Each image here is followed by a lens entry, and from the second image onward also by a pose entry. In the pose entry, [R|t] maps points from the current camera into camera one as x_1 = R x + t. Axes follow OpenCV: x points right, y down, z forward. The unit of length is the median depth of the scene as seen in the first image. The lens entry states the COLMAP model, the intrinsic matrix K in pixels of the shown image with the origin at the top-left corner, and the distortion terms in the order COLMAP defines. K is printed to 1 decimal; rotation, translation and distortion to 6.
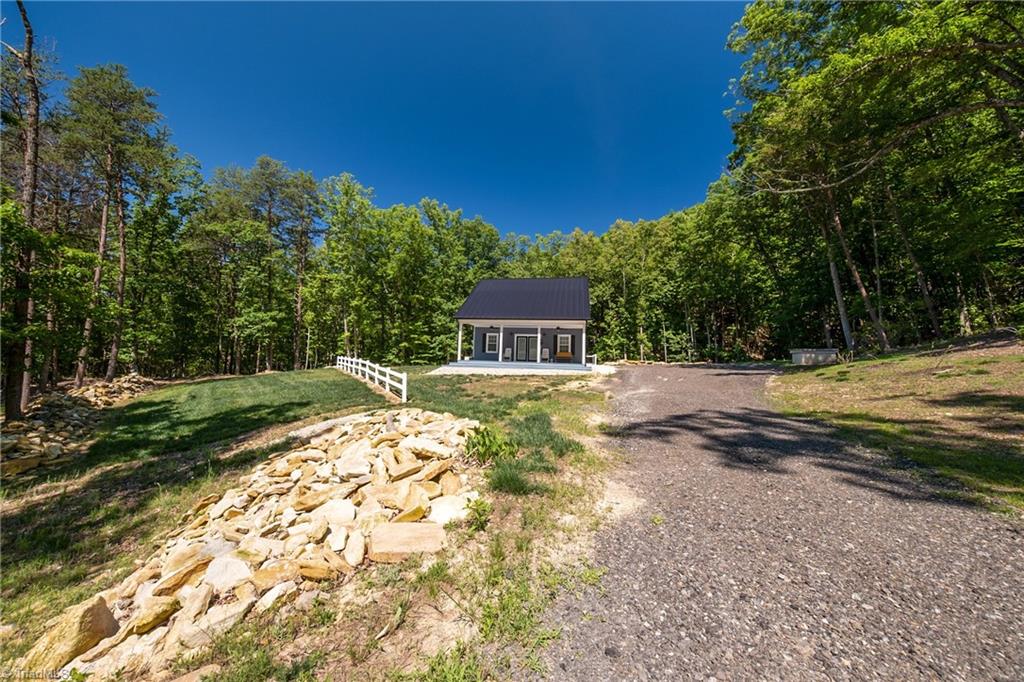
lens RADIAL K [[345.1, 0, 509.4], [0, 345.1, 336.2], [0, 0, 1]] dist [0.060369, -0.009745]
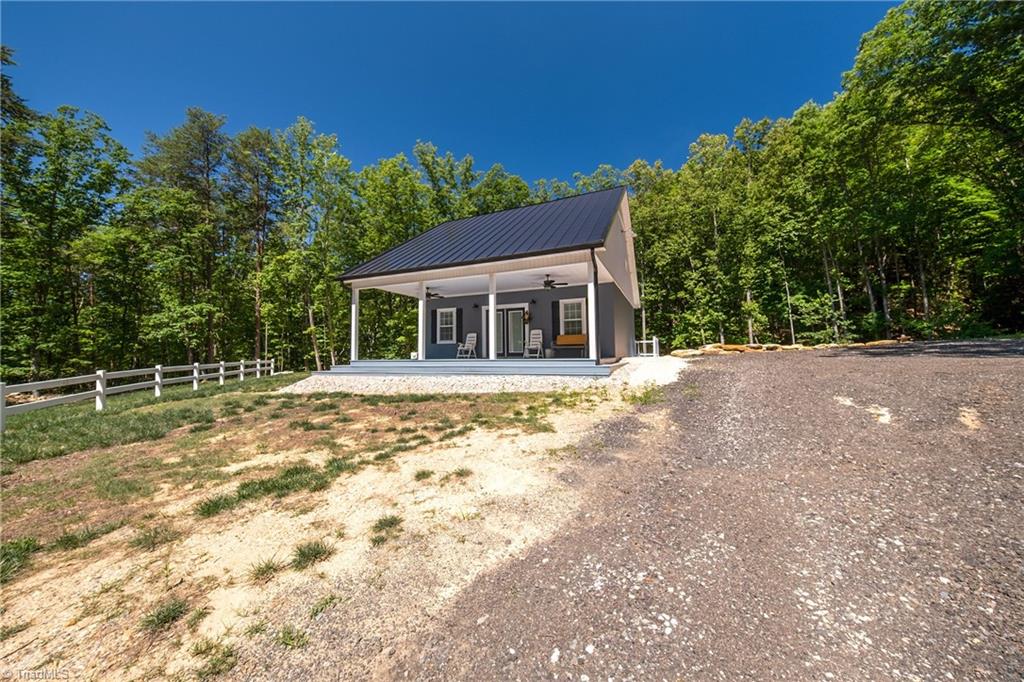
lens RADIAL K [[347.6, 0, 510.0], [0, 347.6, 336.6], [0, 0, 1]] dist [0.021397, -0.010177]
pose [[0.973448, -0.054462, -0.222335, 0.099963], [0.059159, 0.998143, 0.014516, 0.020966], [0.221132, -0.027284, 0.974862, 0.291986]]
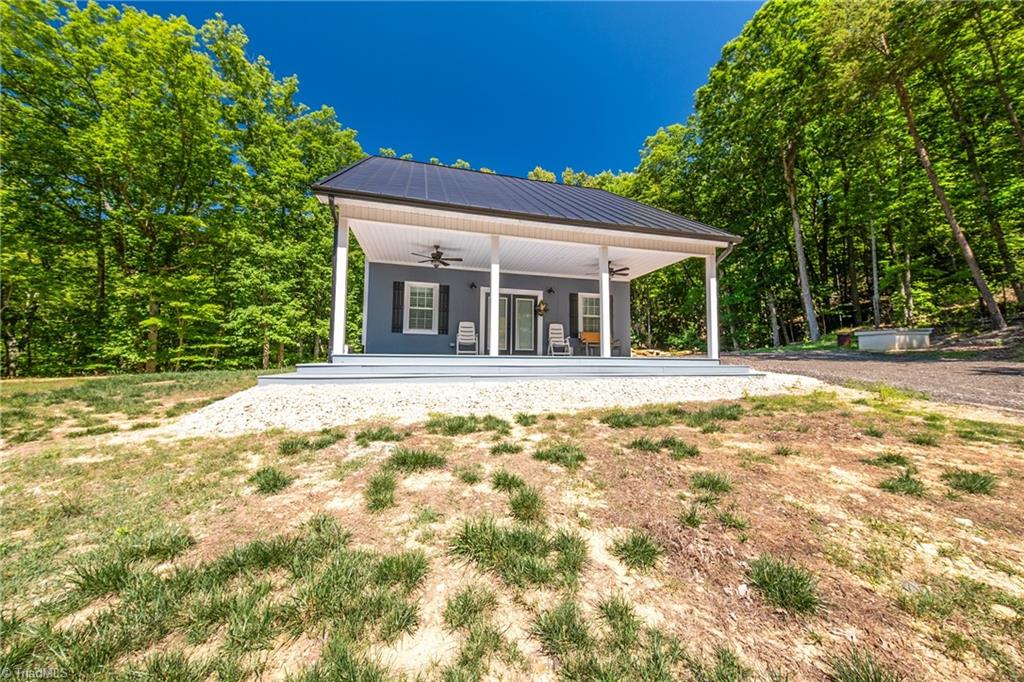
lens RADIAL K [[347.6, 0, 510.0], [0, 347.6, 336.6], [0, 0, 1]] dist [0.021397, -0.010177]
pose [[0.904667, 0.005235, 0.426087, -0.070949], [-0.015930, 0.999641, 0.021543, 0.024808], [-0.425822, -0.026277, 0.904426, 0.369161]]
